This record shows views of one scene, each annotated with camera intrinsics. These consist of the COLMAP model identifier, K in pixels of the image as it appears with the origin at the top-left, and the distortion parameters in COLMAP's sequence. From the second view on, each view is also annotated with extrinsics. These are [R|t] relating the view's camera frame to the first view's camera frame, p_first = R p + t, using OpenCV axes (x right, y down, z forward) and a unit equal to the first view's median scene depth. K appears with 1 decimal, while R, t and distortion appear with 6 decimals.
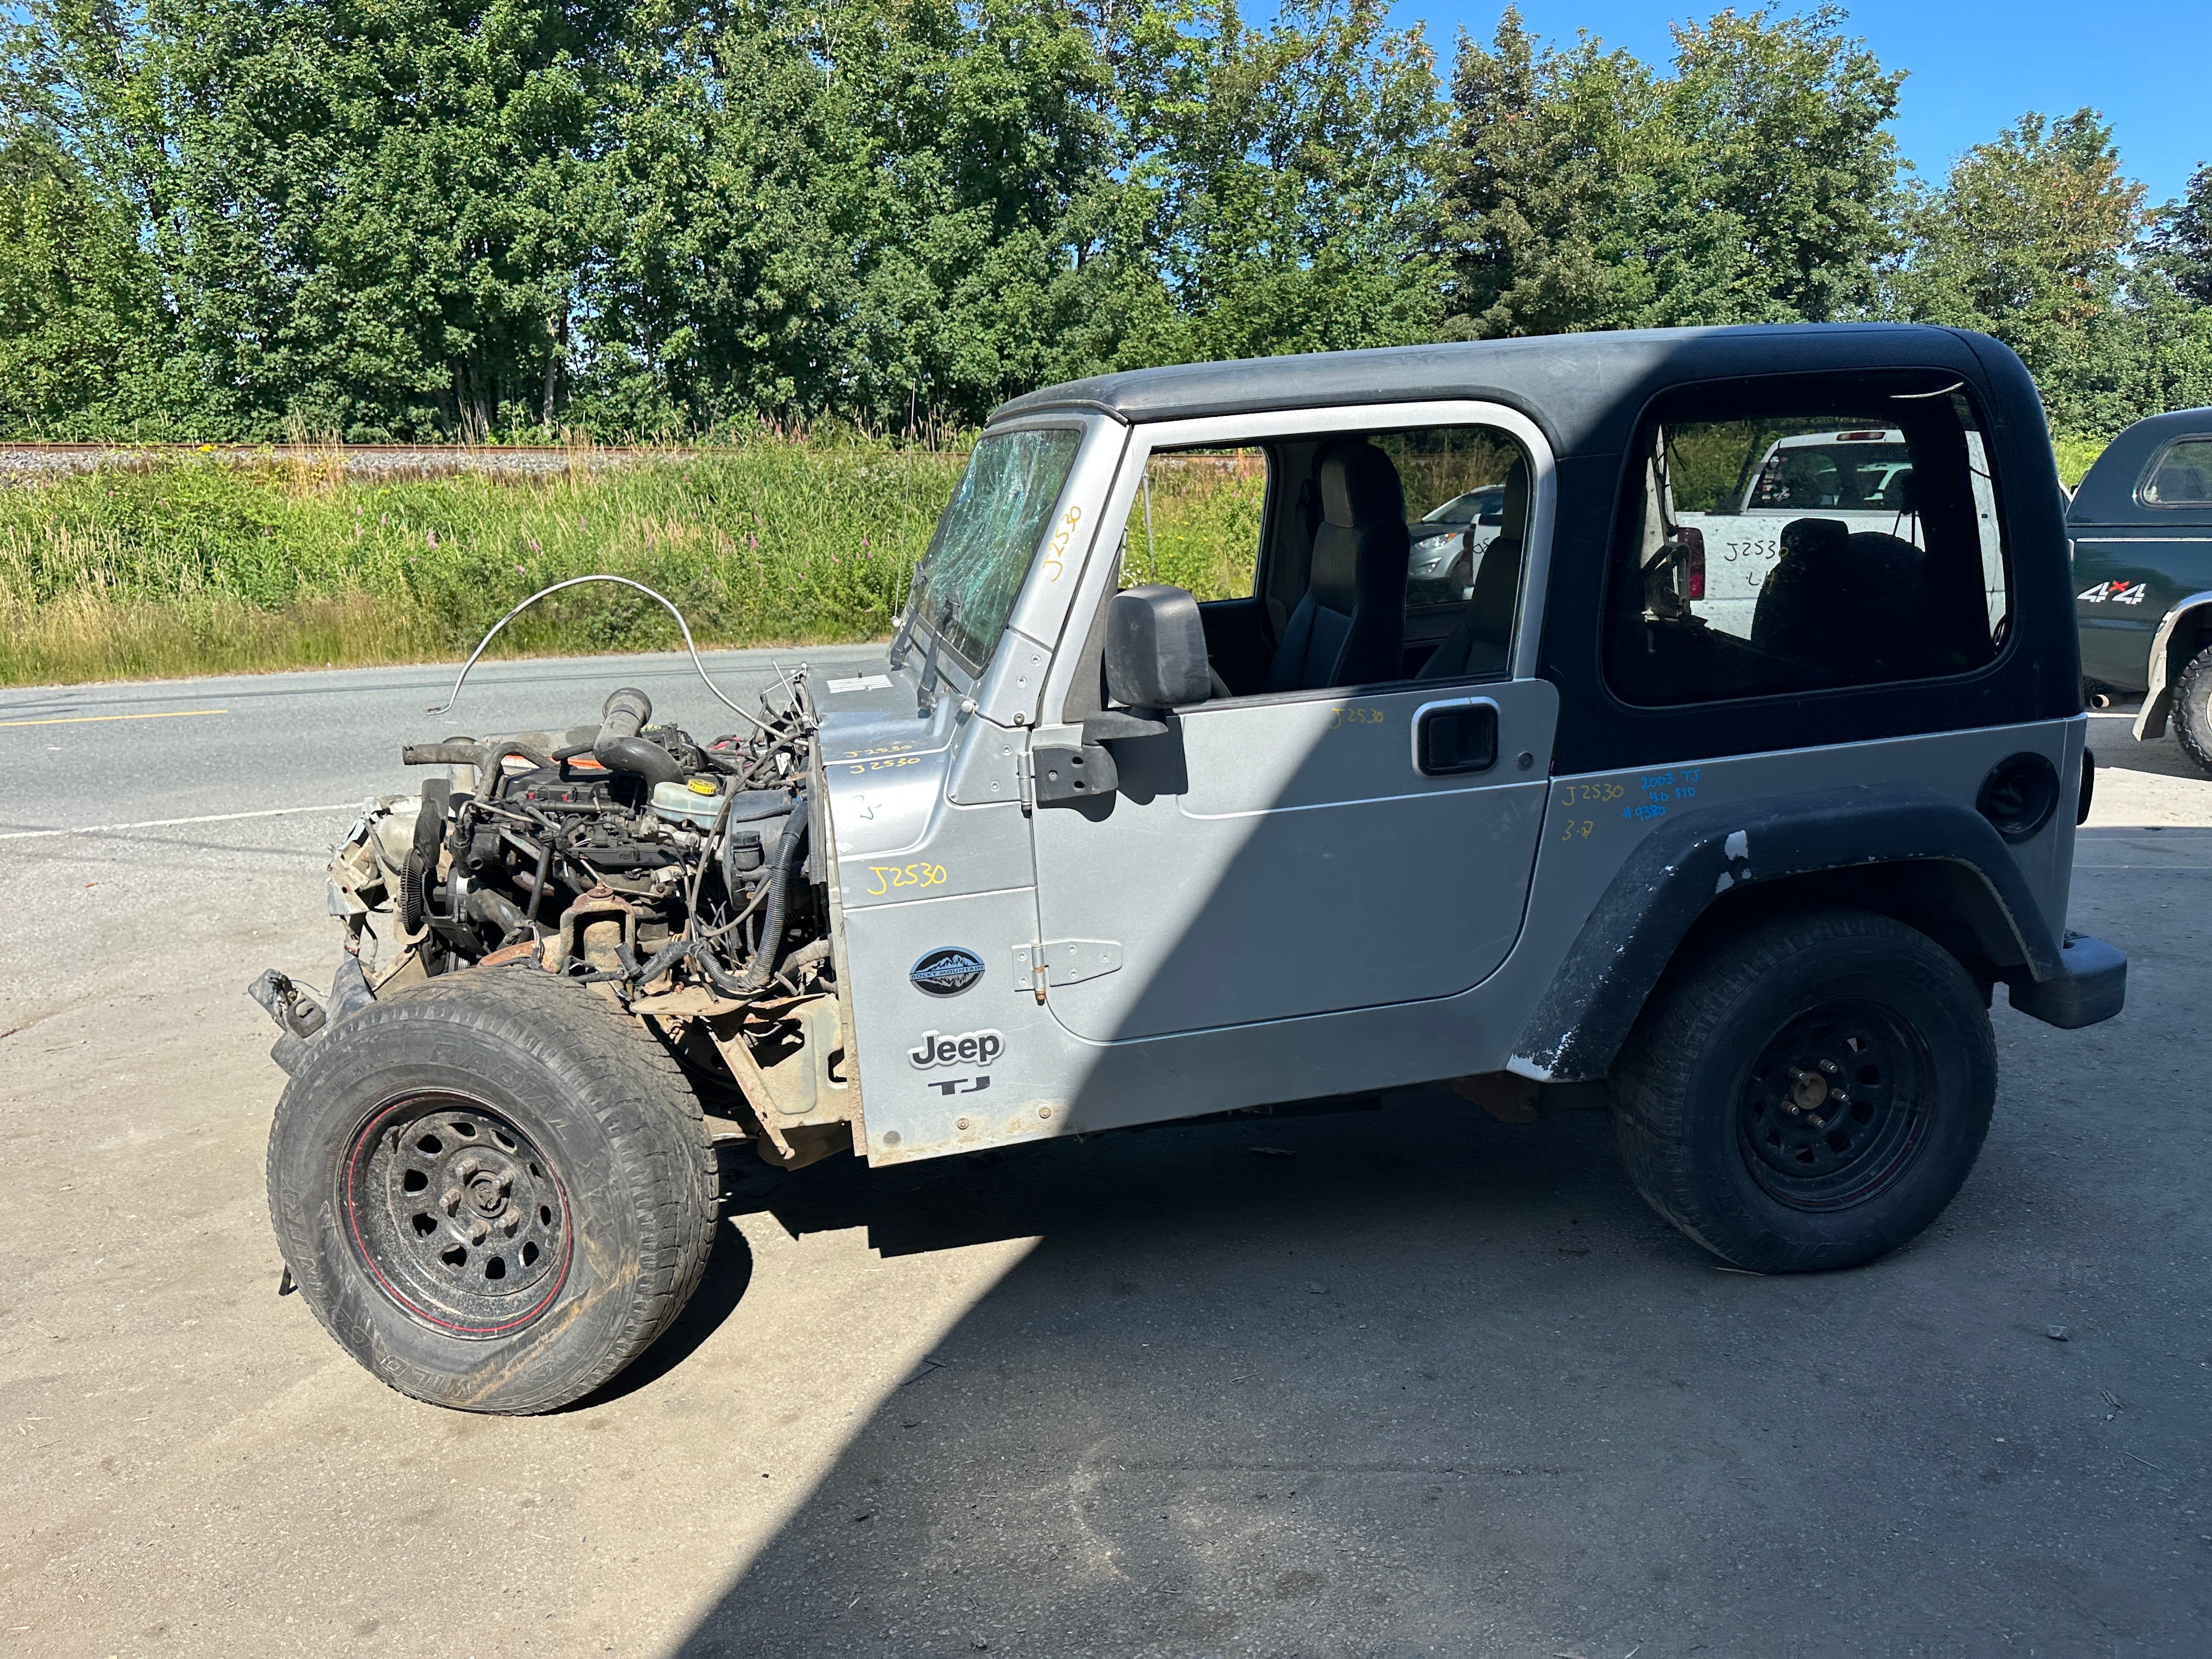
lens RADIAL K [[1563.2, 0, 1113.0], [0, 1563.2, 803.0], [0, 0, 1]] dist [0.025205, -0.029335]
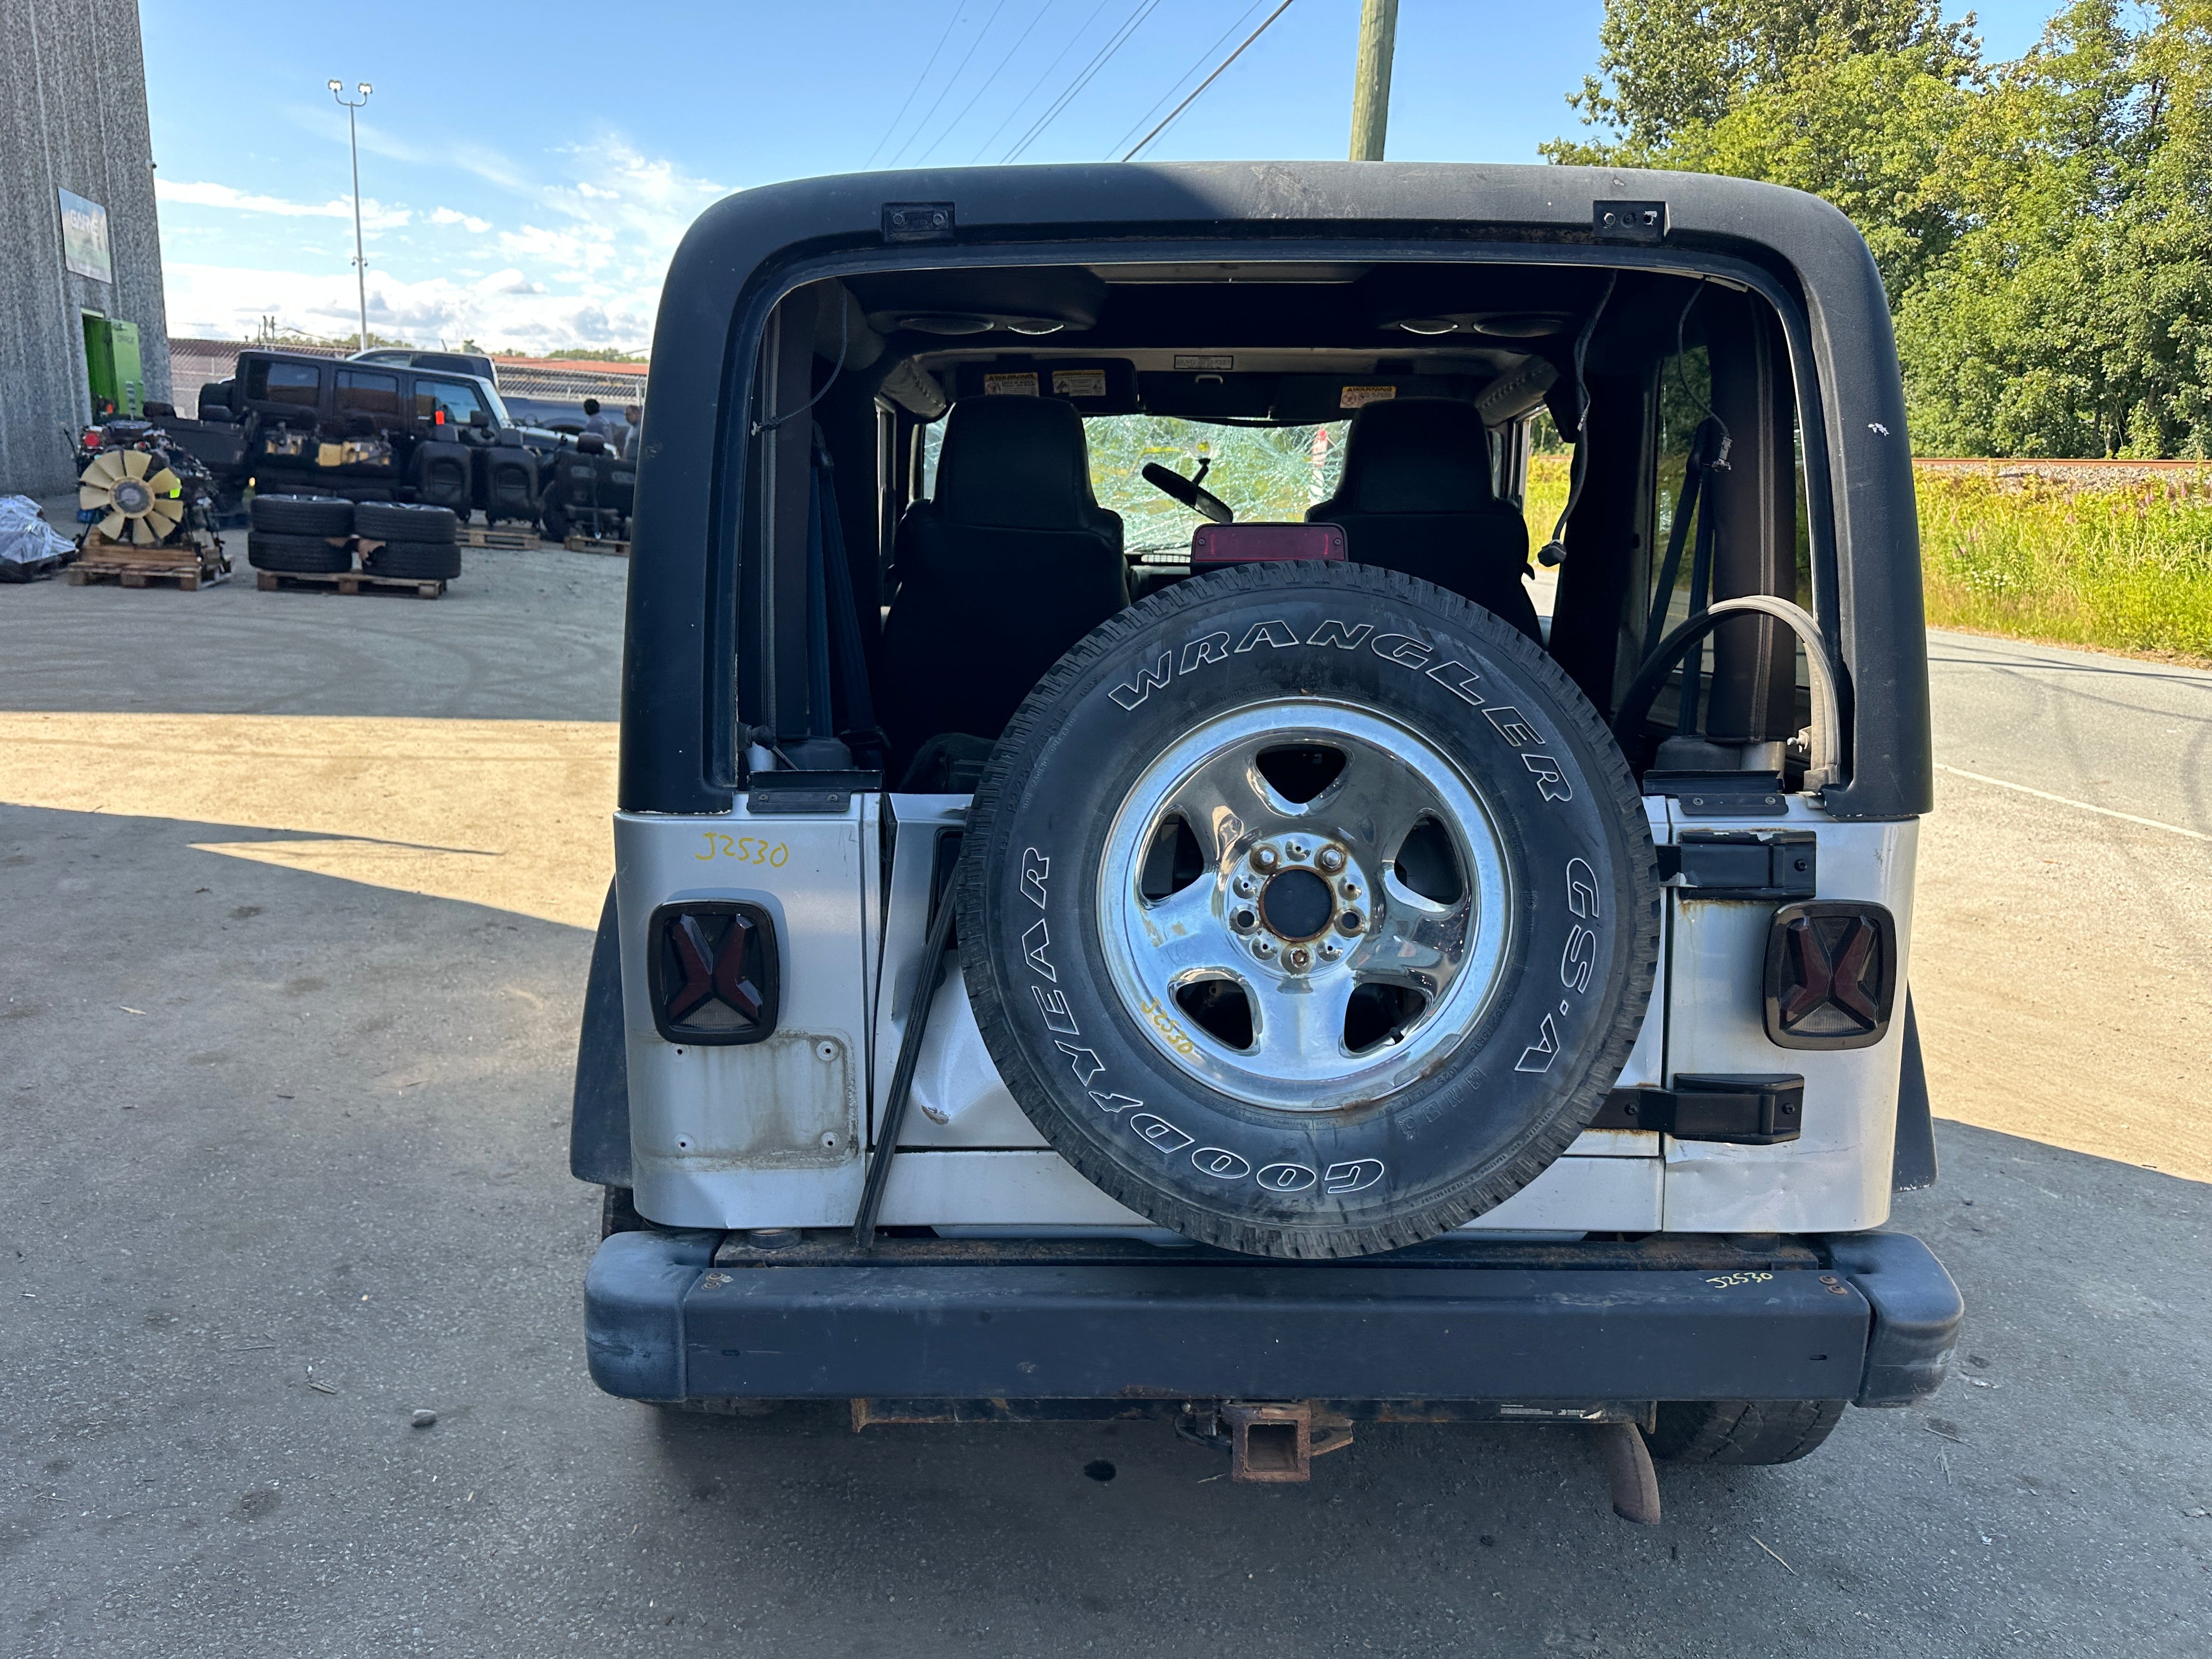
lens RADIAL K [[1563.2, 0, 1110.2], [0, 1563.2, 832.5], [0, 0, 1]] dist [0.025205, -0.029335]
pose [[-0.223765, 0.222316, -0.948949, 1.125843], [-0.227623, 0.934793, 0.272673, -0.251079], [0.947690, 0.277017, -0.158570, 1.253390]]
